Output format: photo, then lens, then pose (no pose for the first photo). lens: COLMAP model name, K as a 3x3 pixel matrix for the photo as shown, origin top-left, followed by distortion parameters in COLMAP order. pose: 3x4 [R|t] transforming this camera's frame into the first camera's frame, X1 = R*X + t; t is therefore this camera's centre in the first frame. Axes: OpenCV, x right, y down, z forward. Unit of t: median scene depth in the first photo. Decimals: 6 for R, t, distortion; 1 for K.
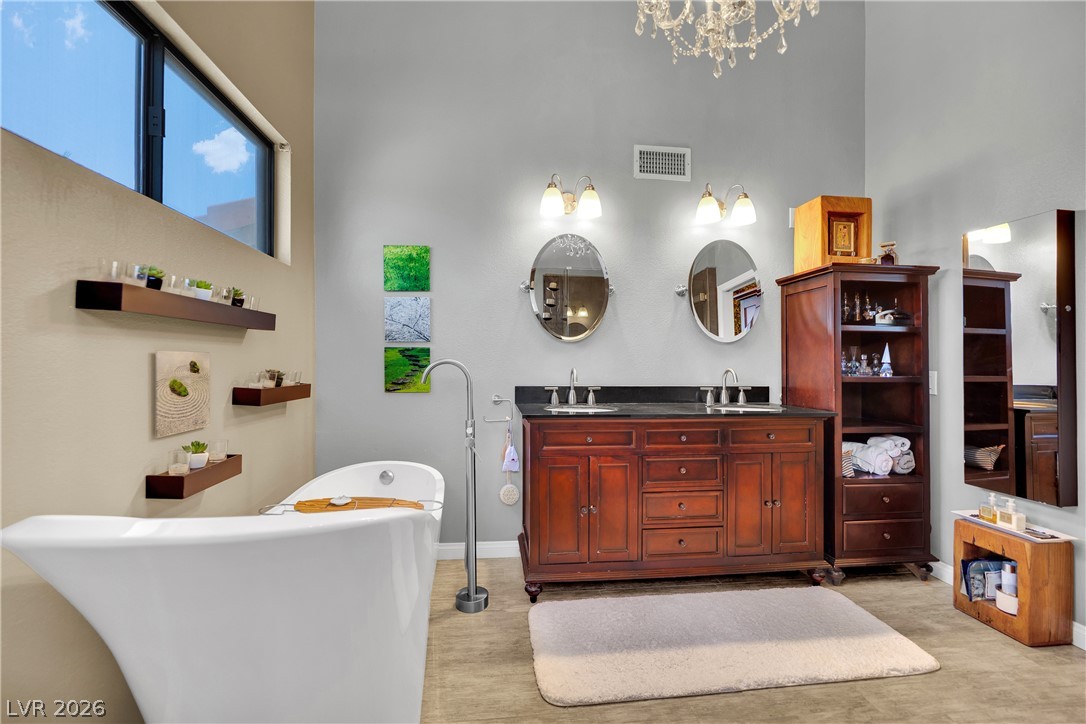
lens RADIAL K [[441.8, 0, 541.3], [0, 441.8, 363.1], [0, 0, 1]] dist [-0.012401, -0.000912]
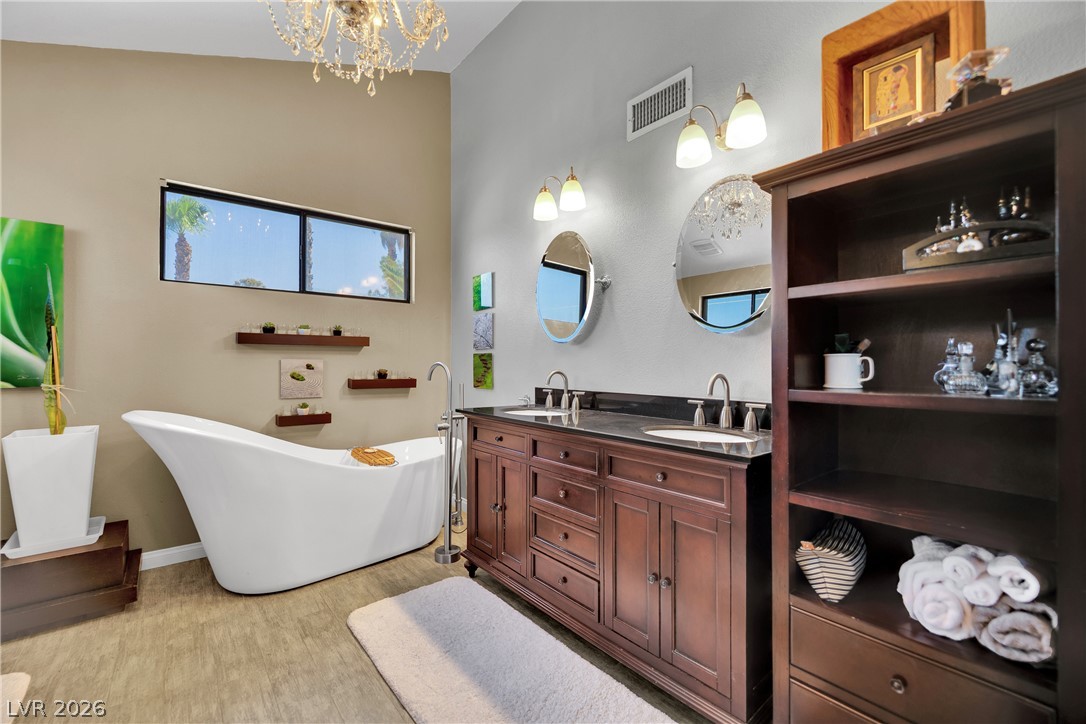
lens RADIAL K [[441.8, 0, 540.9], [0, 441.8, 363.9], [0, 0, 1]] dist [-0.012401, -0.000912]
pose [[0.553232, -0.005204, -0.833011, 0.913349], [-0.002889, 0.999962, -0.008166, 0.005121], [0.833022, 0.006924, 0.553196, 0.462673]]
